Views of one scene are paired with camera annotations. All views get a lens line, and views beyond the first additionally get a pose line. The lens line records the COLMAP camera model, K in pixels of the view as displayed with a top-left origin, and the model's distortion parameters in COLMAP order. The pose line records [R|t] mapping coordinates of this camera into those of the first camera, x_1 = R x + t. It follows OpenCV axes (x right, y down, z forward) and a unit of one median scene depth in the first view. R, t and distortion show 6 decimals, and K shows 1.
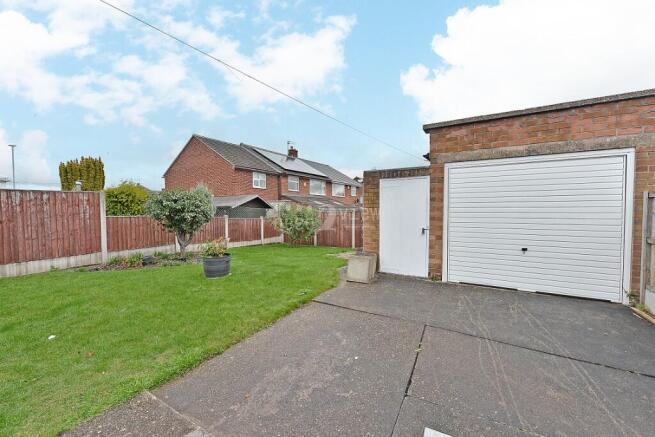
lens RADIAL K [[261.4, 0, 327.5], [0, 261.4, 218.5], [0, 0, 1]] dist [0.000078, -0.000003]
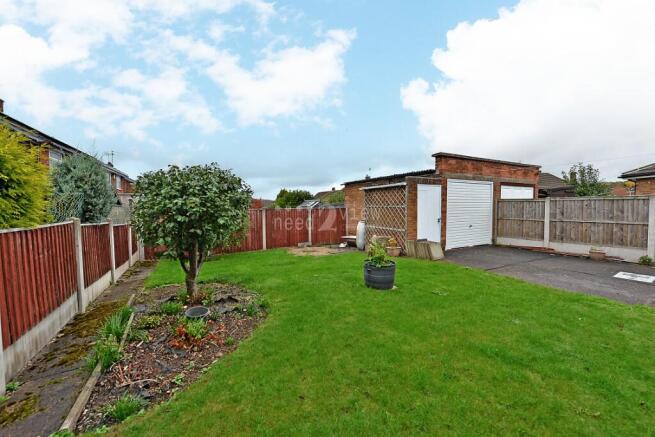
lens RADIAL K [[261.4, 0, 327.5], [0, 261.4, 218.5], [0, 0, 1]] dist [0.000078, -0.000003]
pose [[0.528099, -0.037990, 0.848332, -1.342327], [0.036074, 0.999101, 0.022286, -0.021029], [-0.848416, 0.018833, 0.528995, 0.759375]]
